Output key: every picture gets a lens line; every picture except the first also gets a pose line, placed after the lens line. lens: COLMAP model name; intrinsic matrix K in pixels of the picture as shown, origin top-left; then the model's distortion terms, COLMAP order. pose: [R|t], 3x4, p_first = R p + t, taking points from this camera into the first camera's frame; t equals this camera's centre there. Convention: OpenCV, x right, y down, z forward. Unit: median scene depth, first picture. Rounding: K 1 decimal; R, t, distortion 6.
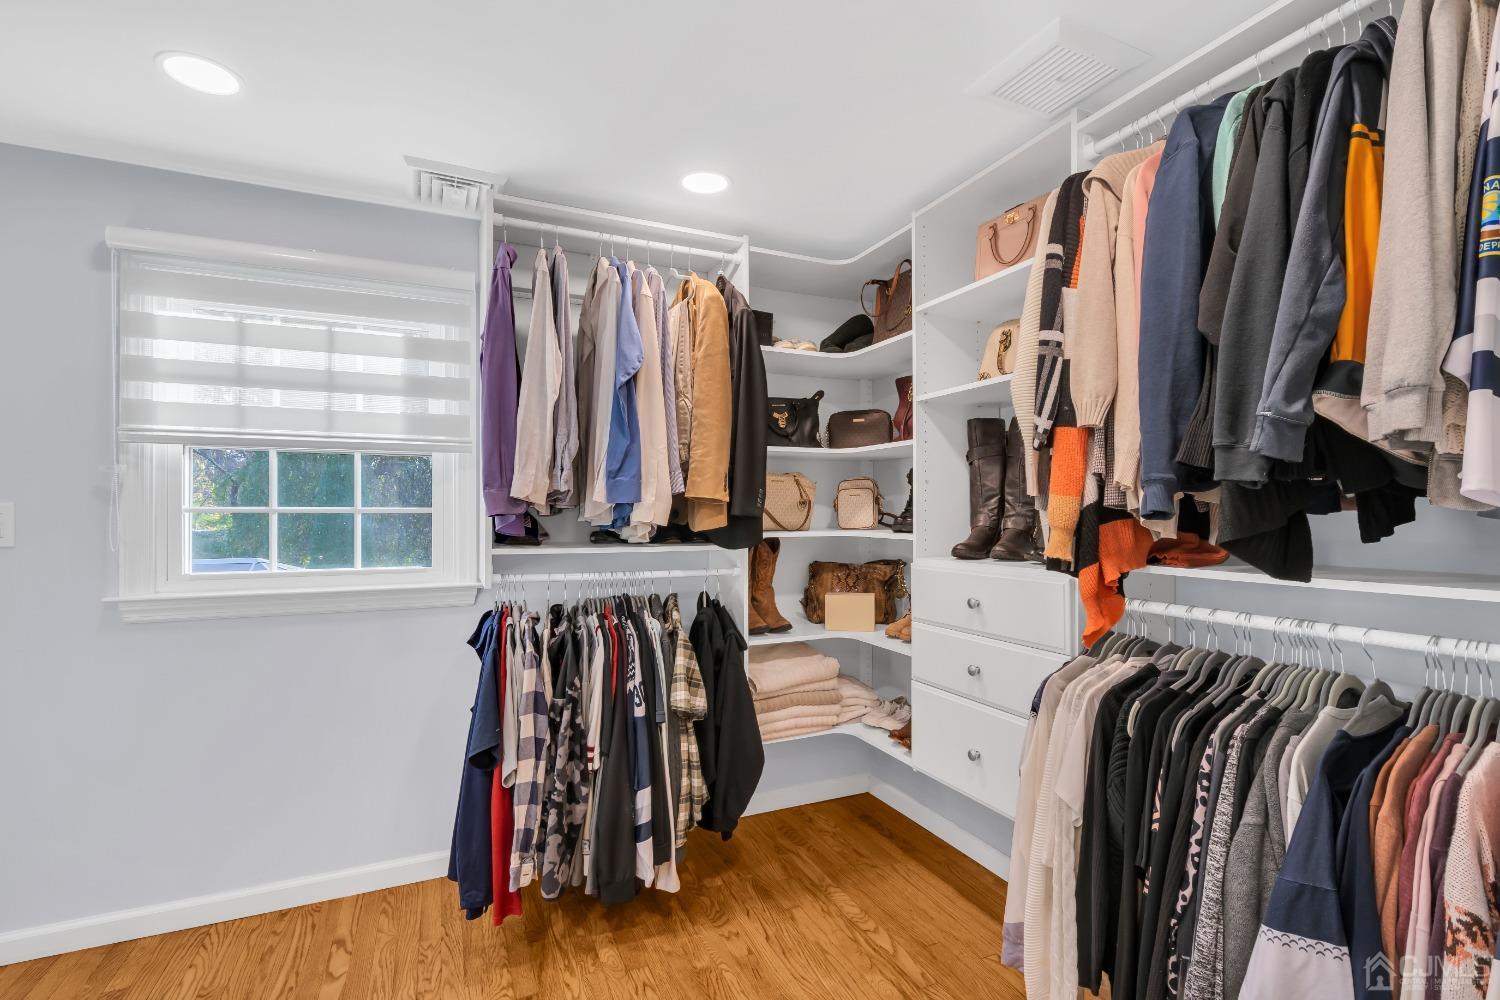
lens RADIAL K [[687.9, 0, 748.6], [0, 687.9, 503.0], [0, 0, 1]] dist [-0.009037, 0.004419]
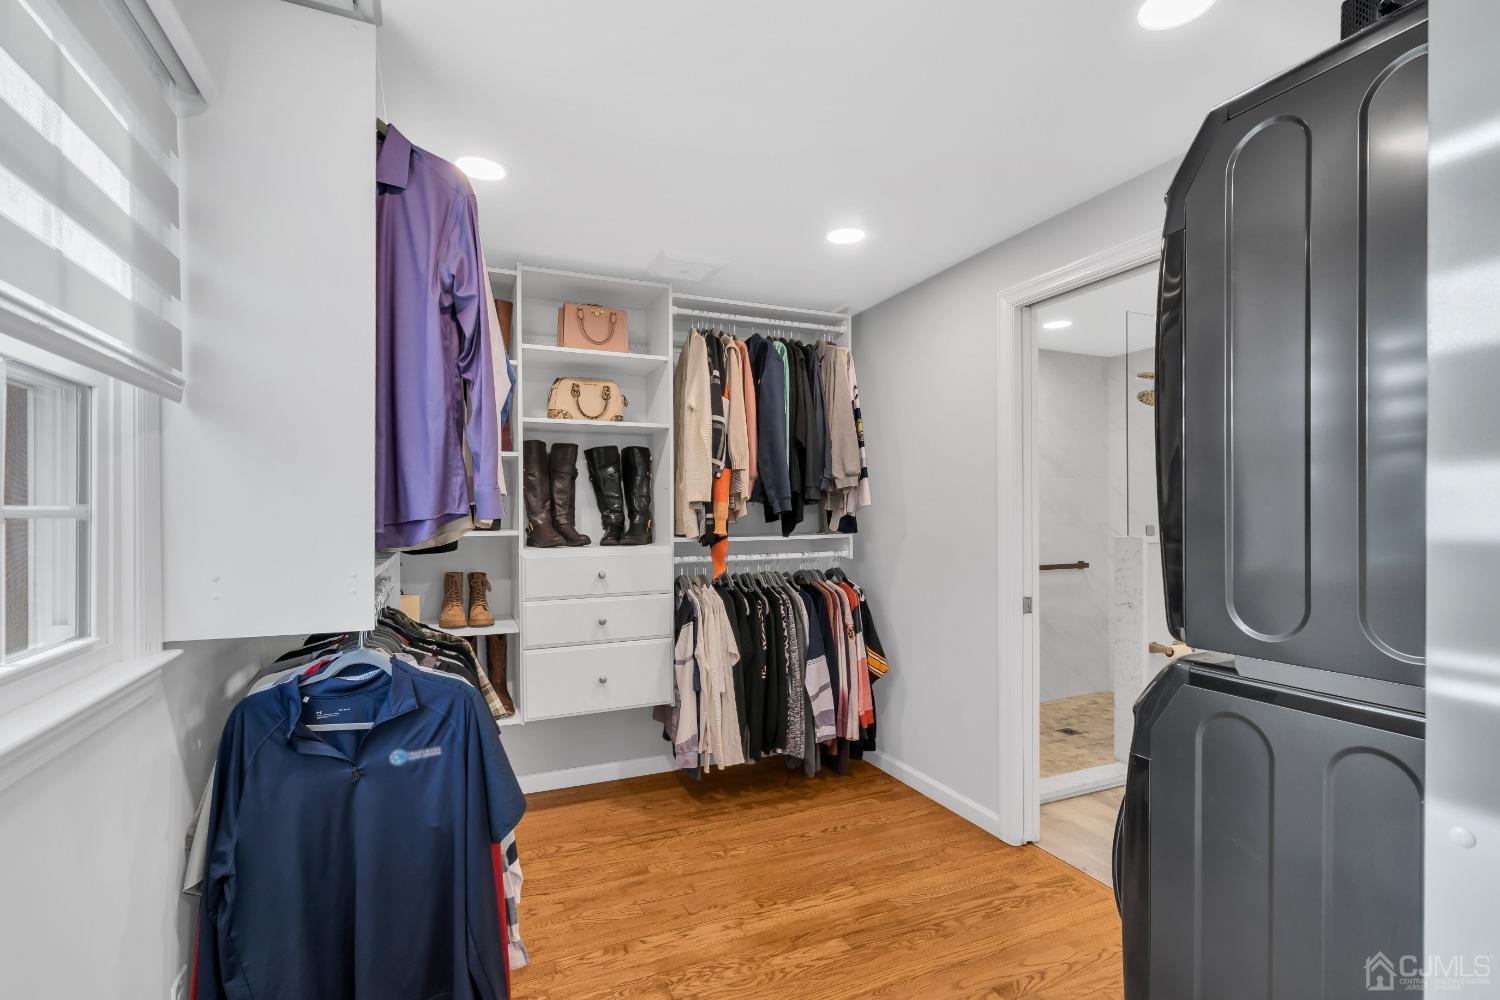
lens RADIAL K [[687.9, 0, 745.6], [0, 687.9, 503.8], [0, 0, 1]] dist [-0.009037, 0.004419]
pose [[0.028032, -0.003609, 0.999601, -1.288854], [-0.009121, 0.999951, 0.003866, -0.014744], [-0.999565, -0.009226, 0.027997, 0.766836]]
